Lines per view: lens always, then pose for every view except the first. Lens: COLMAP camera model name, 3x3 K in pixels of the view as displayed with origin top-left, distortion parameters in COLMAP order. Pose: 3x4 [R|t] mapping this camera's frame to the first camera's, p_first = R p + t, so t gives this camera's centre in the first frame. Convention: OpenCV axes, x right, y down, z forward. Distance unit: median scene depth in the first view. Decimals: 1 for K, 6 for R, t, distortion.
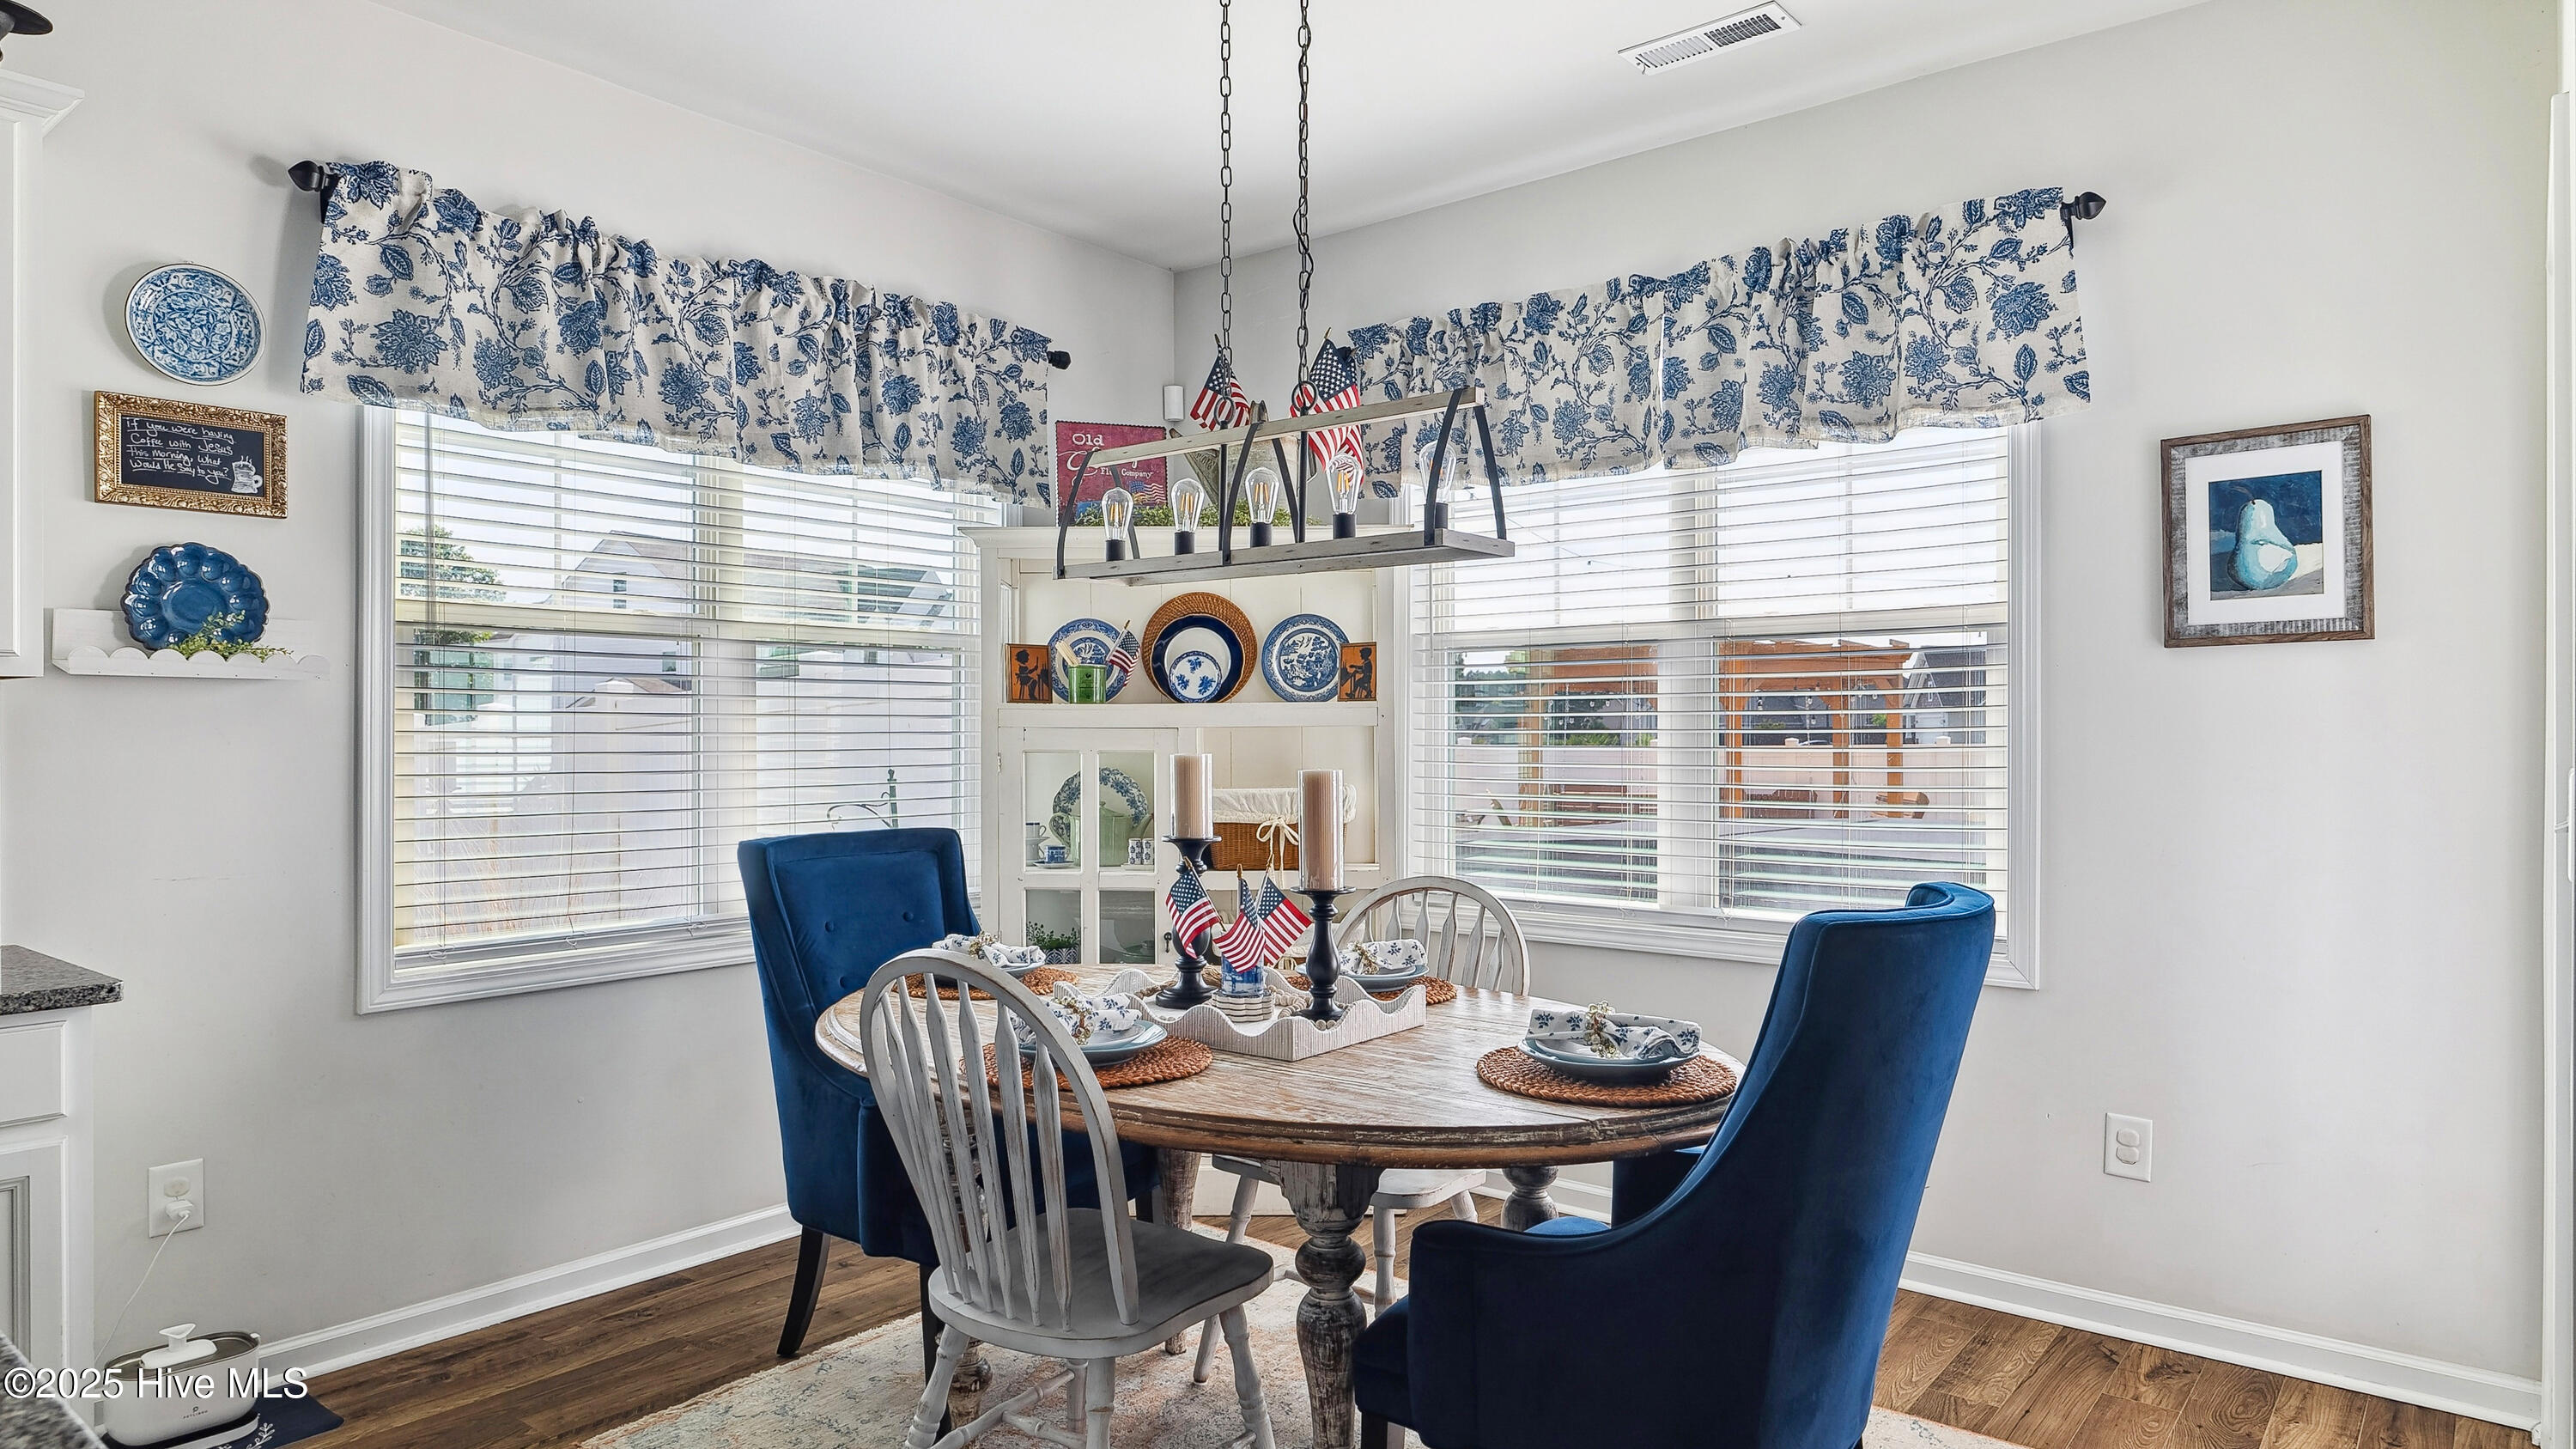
lens RADIAL K [[1519.2, 0, 1288.0], [0, 1519.2, 724.5], [0, 0, 1]] dist [0.001481, -0.000206]
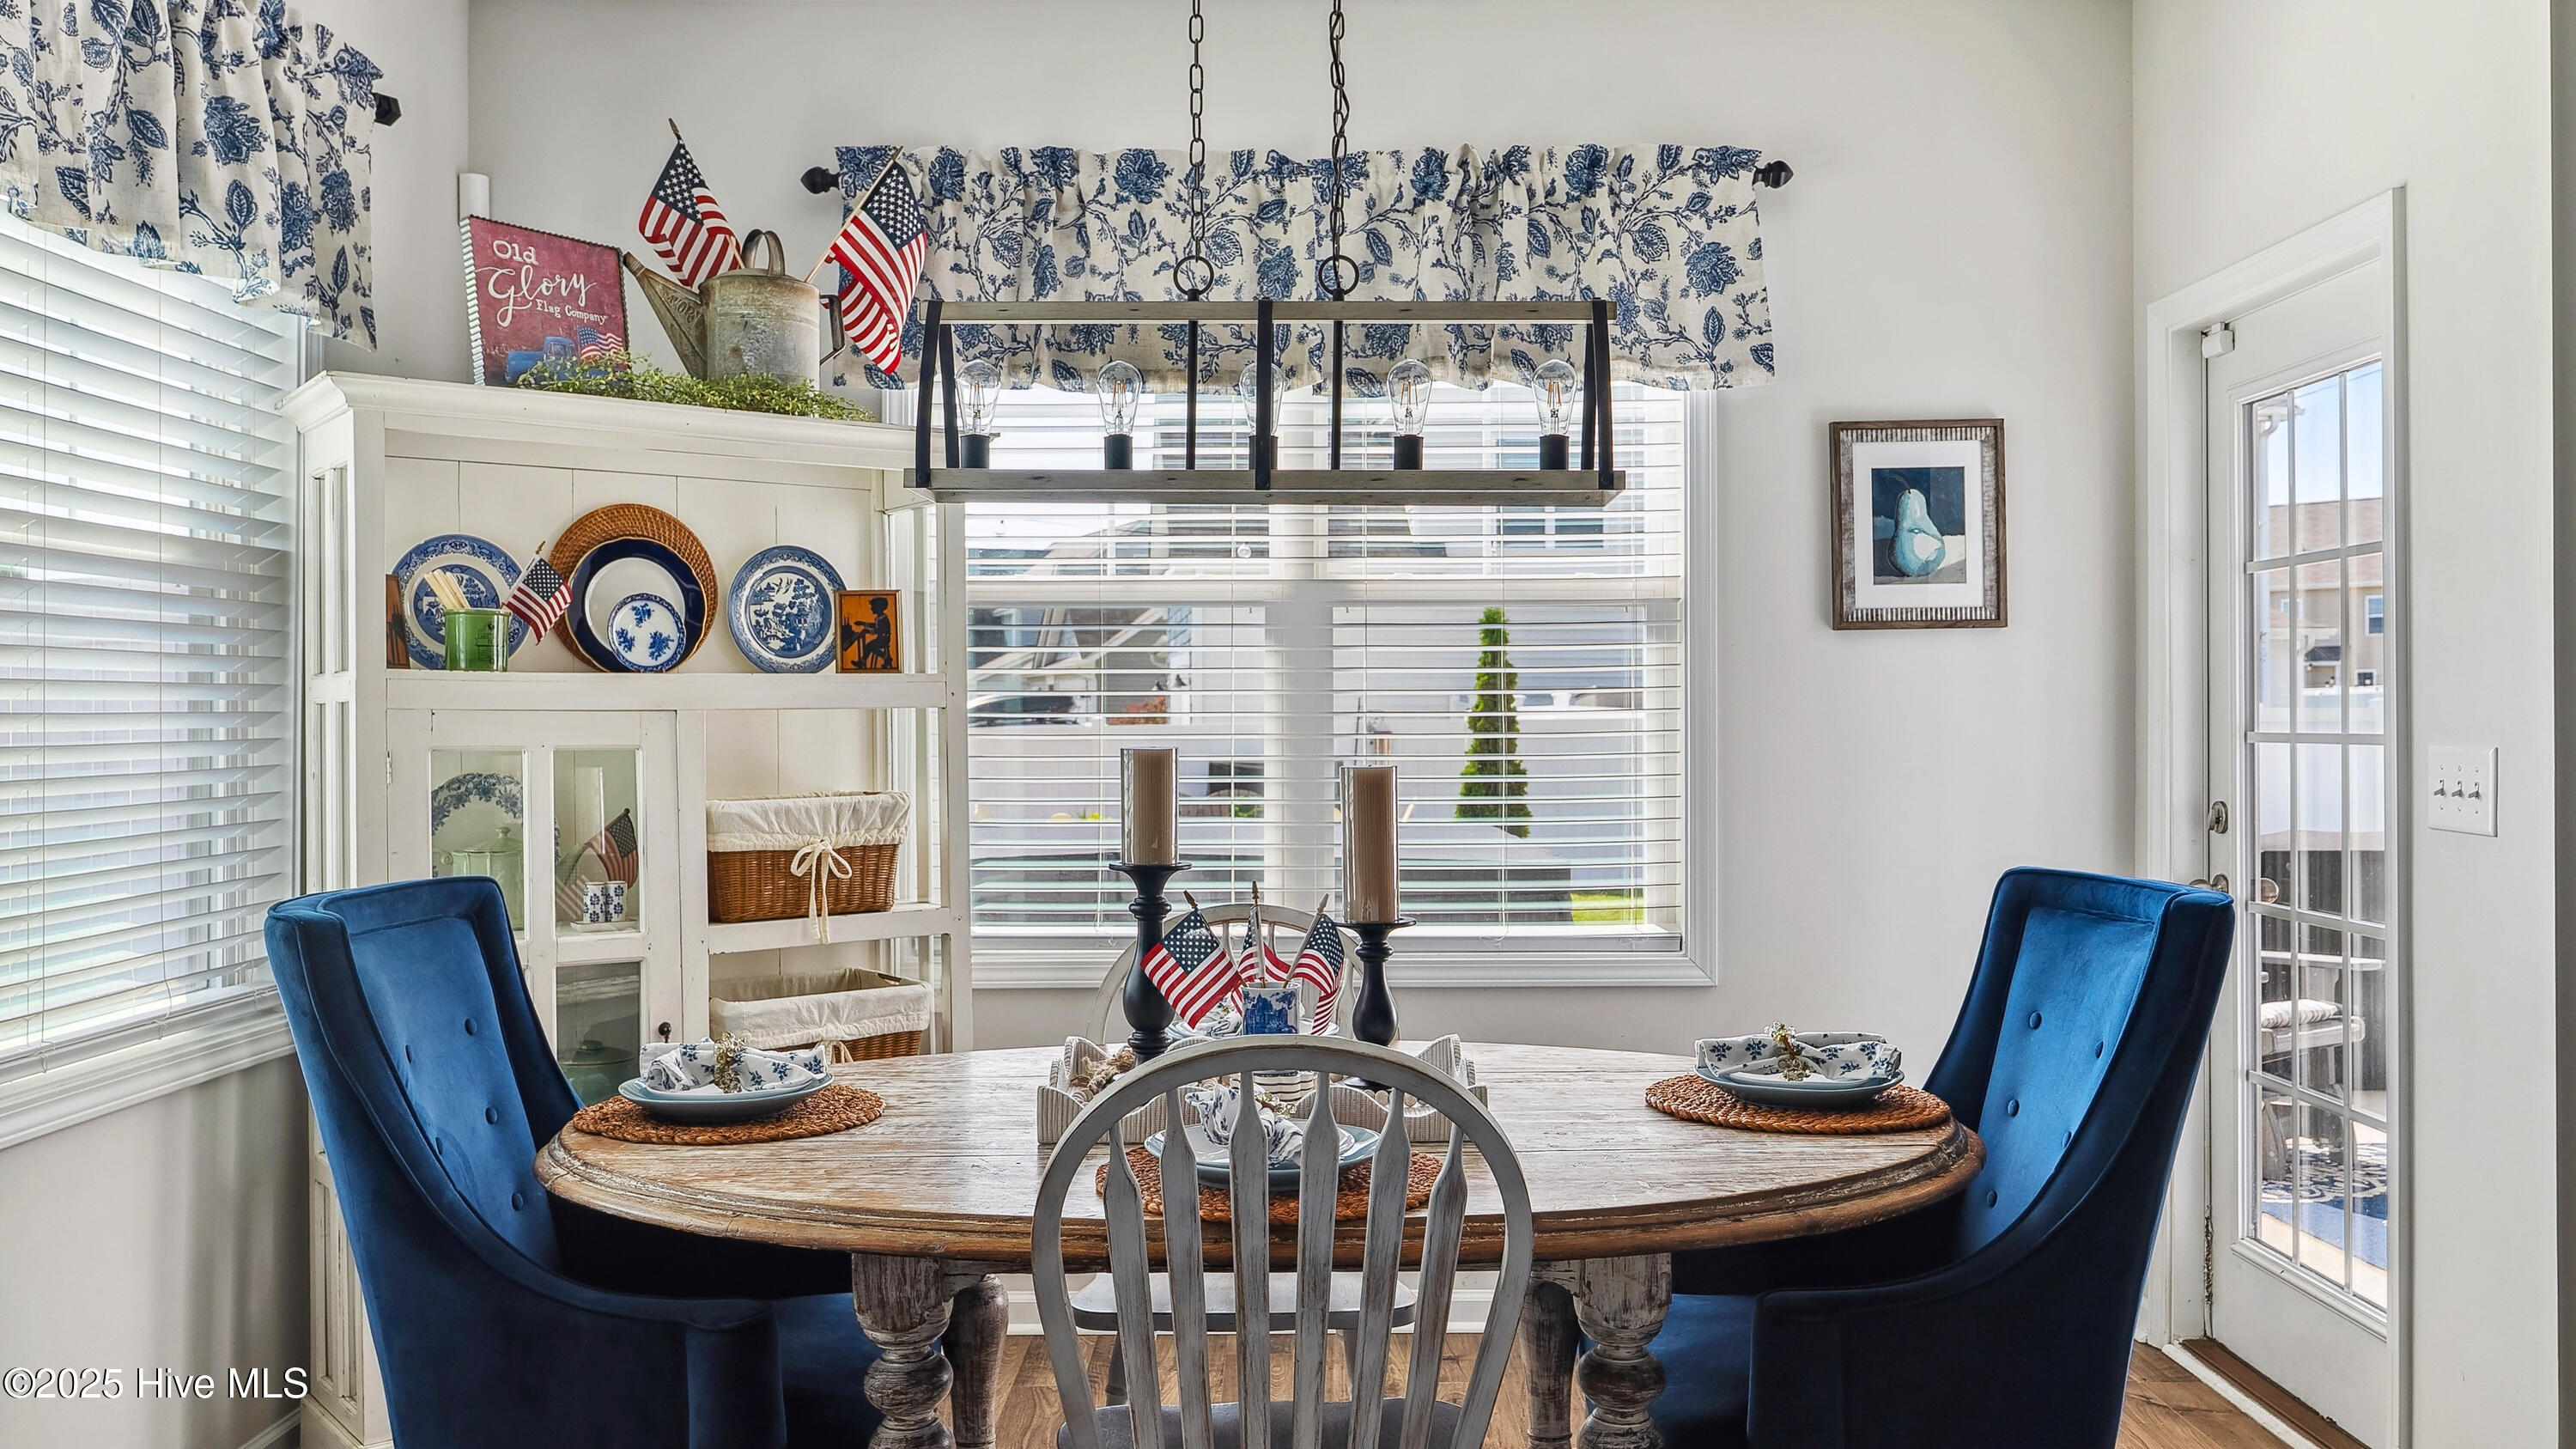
lens RADIAL K [[2030.0, 0, 1293.1], [0, 2030.0, 690.0], [0, 0, 1]] dist [0.002597, 0.004641]
pose [[0.775288, 0.006636, 0.631573, -0.478861], [-0.001587, 0.999962, -0.008559, 0.000668], [-0.631606, 0.005634, 0.775269, 0.169439]]
